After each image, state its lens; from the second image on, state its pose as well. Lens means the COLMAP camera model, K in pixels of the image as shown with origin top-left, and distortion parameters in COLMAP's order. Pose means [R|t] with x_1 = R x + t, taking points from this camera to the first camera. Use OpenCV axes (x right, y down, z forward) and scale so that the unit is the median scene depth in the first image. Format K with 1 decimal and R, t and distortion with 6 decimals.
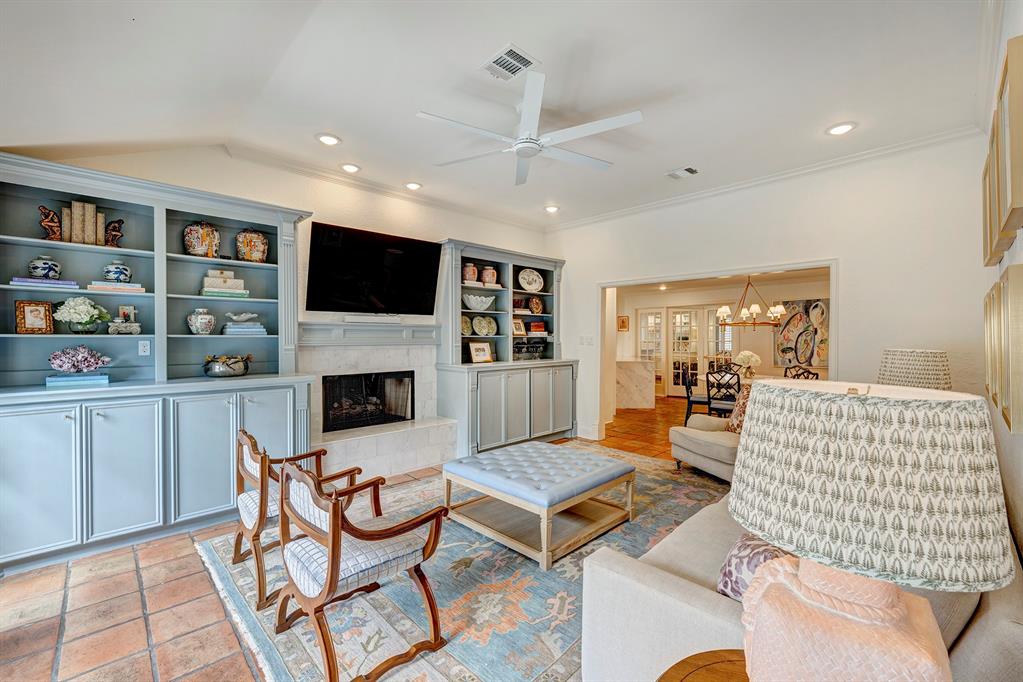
lens RADIAL K [[429.4, 0, 511.5], [0, 429.4, 341.0], [0, 0, 1]] dist [0.000510, -0.000032]
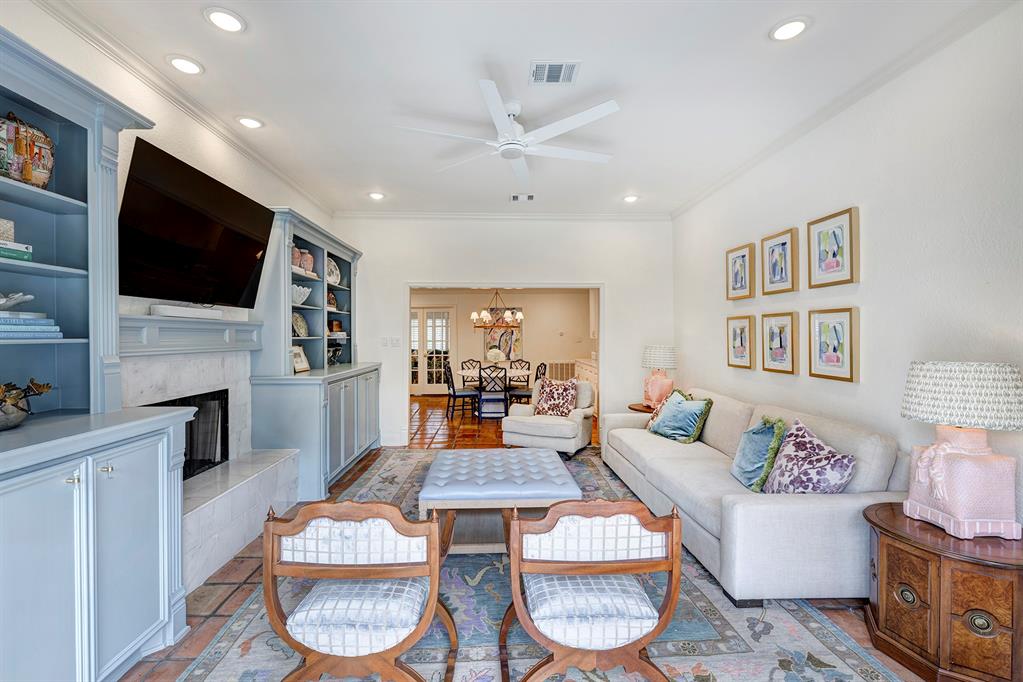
lens RADIAL K [[439.9, 0, 511.5], [0, 439.9, 341.0], [0, 0, 1]] dist [0.000119, 0.000022]
pose [[0.665713, -0.010008, 0.746140, -0.444258], [0.010362, 0.999938, 0.004168, -0.005489], [-0.746135, 0.004957, 0.665776, 0.195581]]
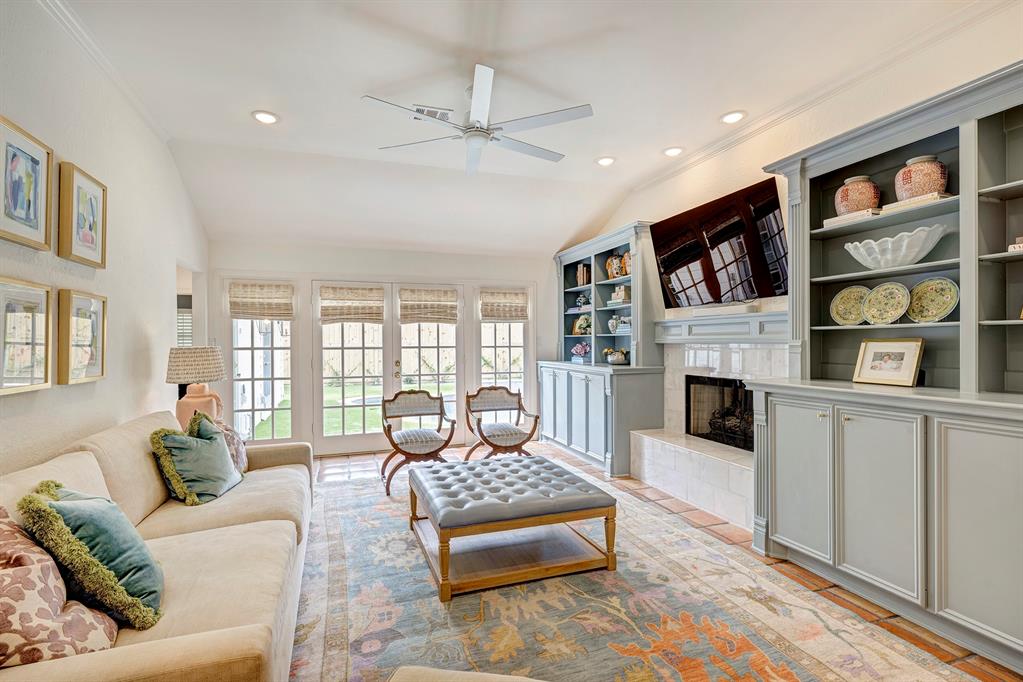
lens RADIAL K [[479.6, 0, 511.5], [0, 479.6, 341.0], [0, 0, 1]] dist [-0.000721, -0.000062]
pose [[-0.393170, 0.001684, -0.919464, 0.584467], [-0.000168, 0.999998, 0.001904, 0.003355], [0.919466, 0.000903, -0.393169, 0.903692]]
